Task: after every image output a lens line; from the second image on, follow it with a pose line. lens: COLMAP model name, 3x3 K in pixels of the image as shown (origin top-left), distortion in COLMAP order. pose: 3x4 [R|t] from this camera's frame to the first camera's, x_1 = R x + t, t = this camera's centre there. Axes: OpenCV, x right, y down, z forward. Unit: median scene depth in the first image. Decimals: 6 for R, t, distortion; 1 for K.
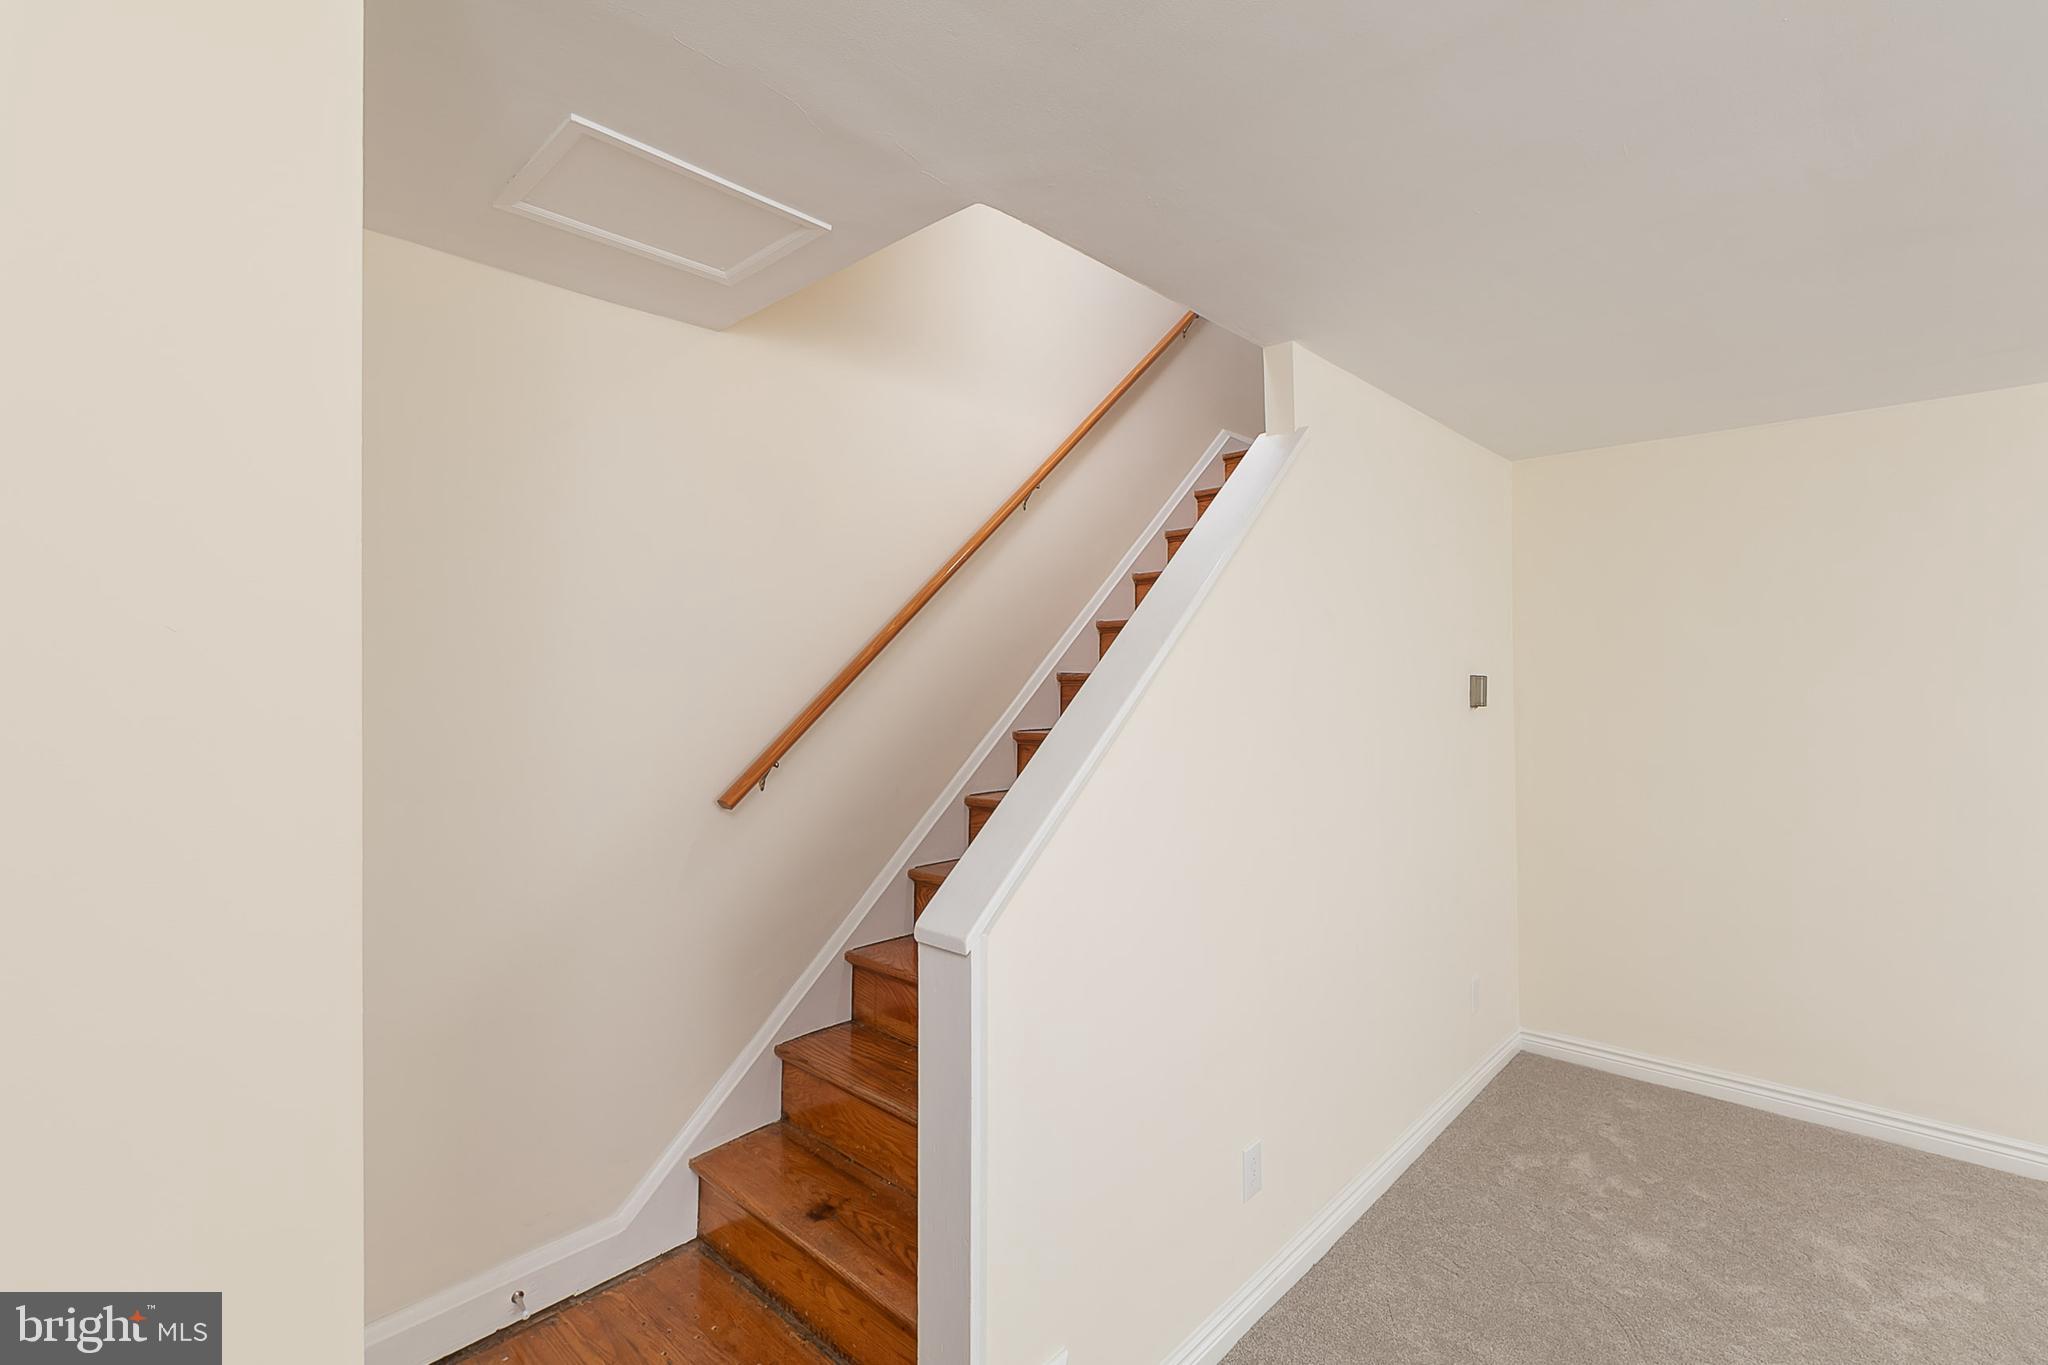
lens RADIAL K [[931.1, 0, 1018.6], [0, 931.1, 680.3], [0, 0, 1]] dist [-0.000169, 0.000001]
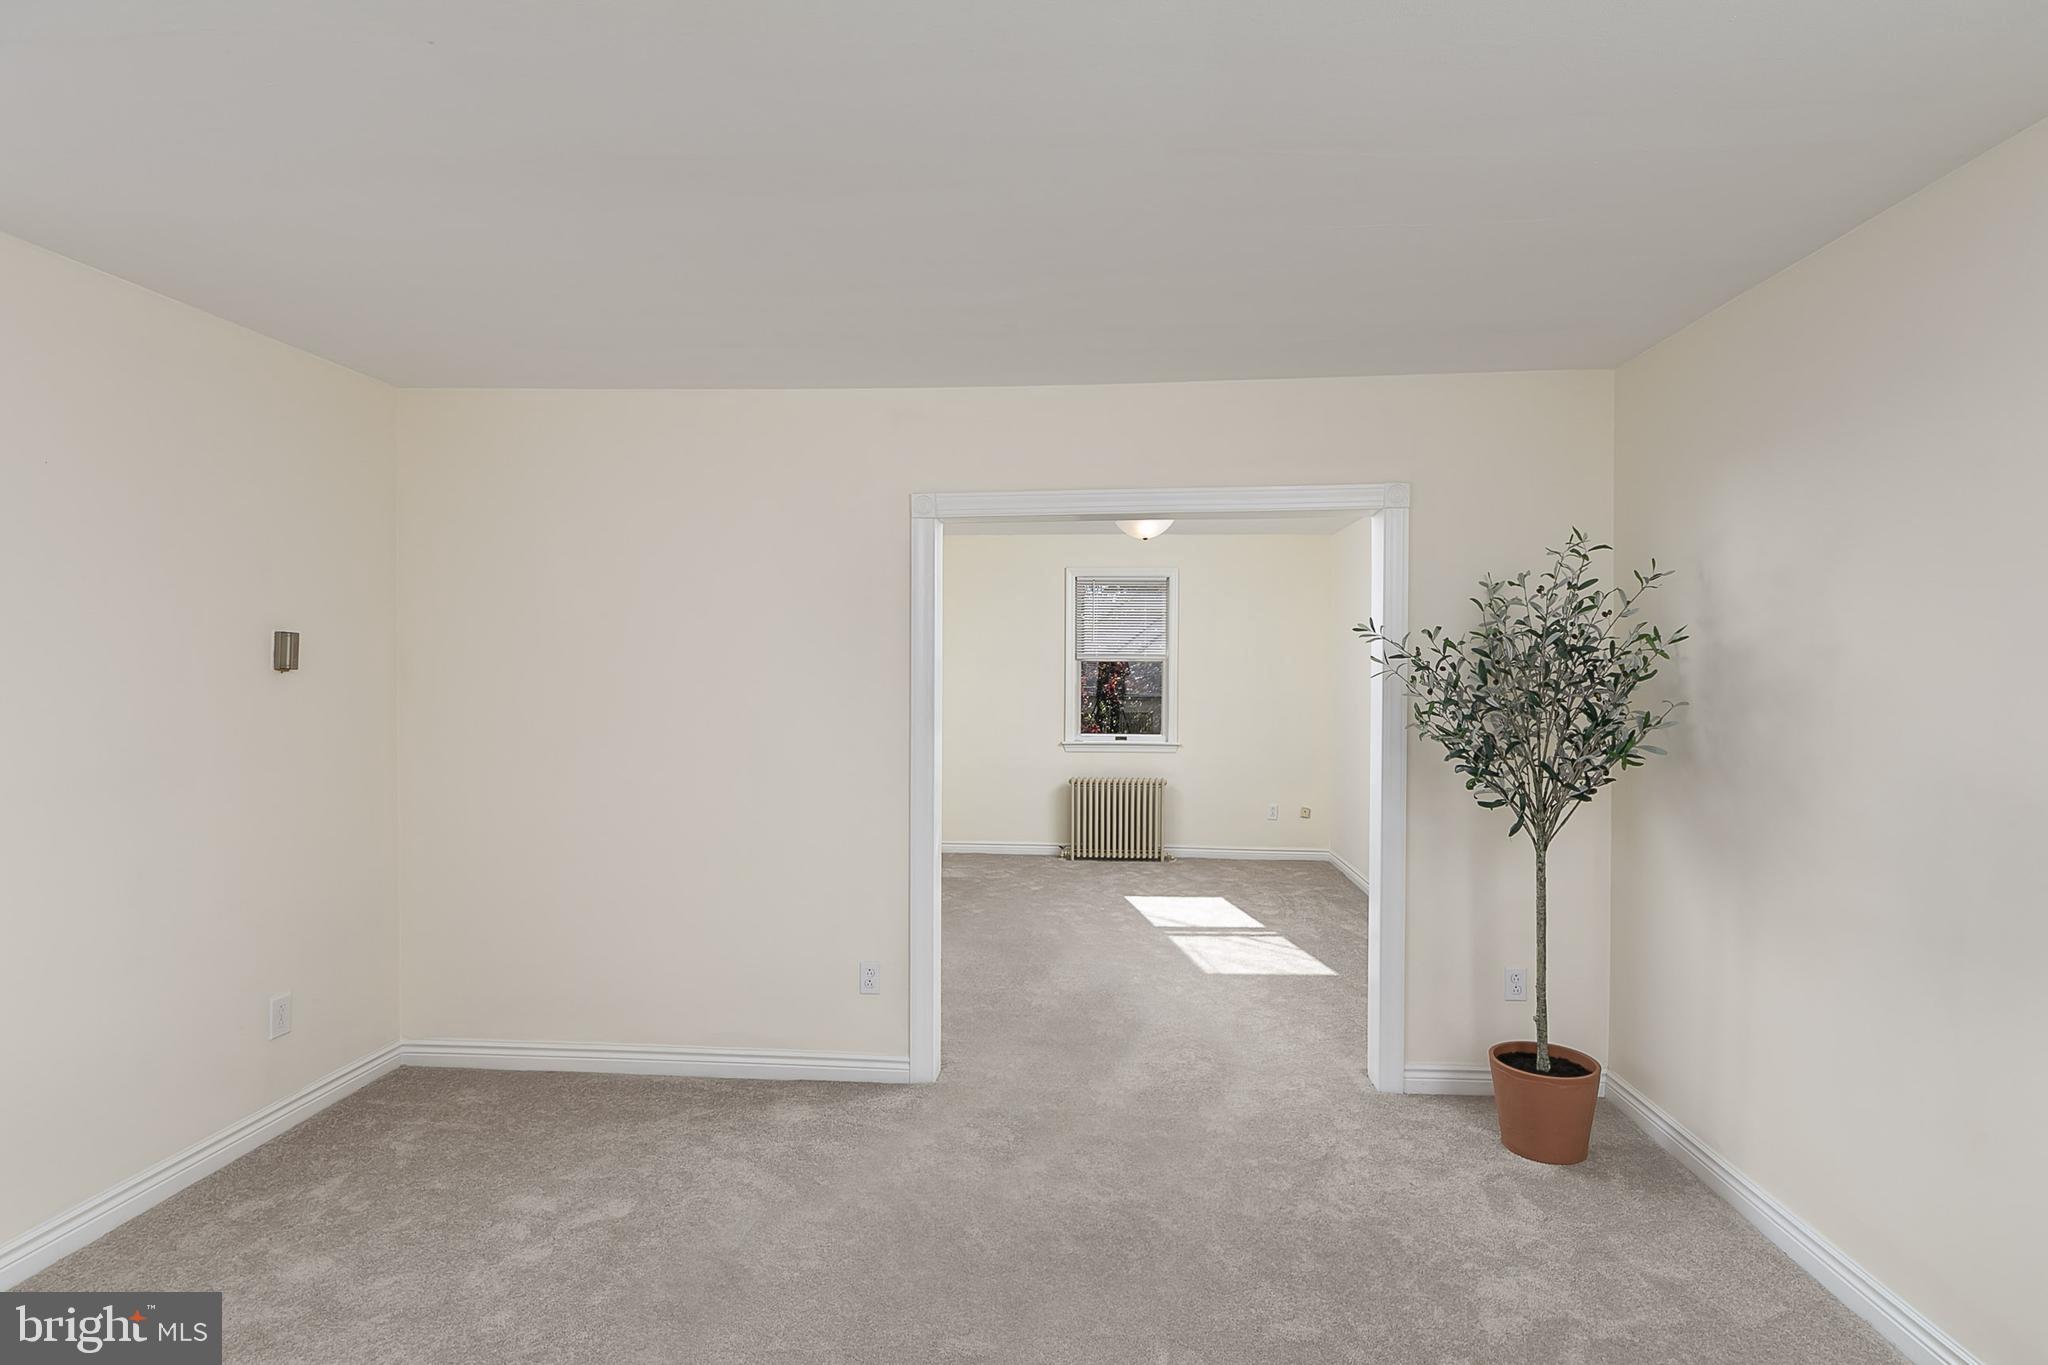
lens RADIAL K [[1026.2, 0, 1030.3], [0, 1026.2, 671.6], [0, 0, 1]] dist [0.000071, -0.001155]
pose [[0.779458, 0.002491, 0.626450, 0.599796], [0.000080, 0.999992, -0.004075, 0.046725], [-0.626454, 0.003227, 0.779451, -0.185906]]
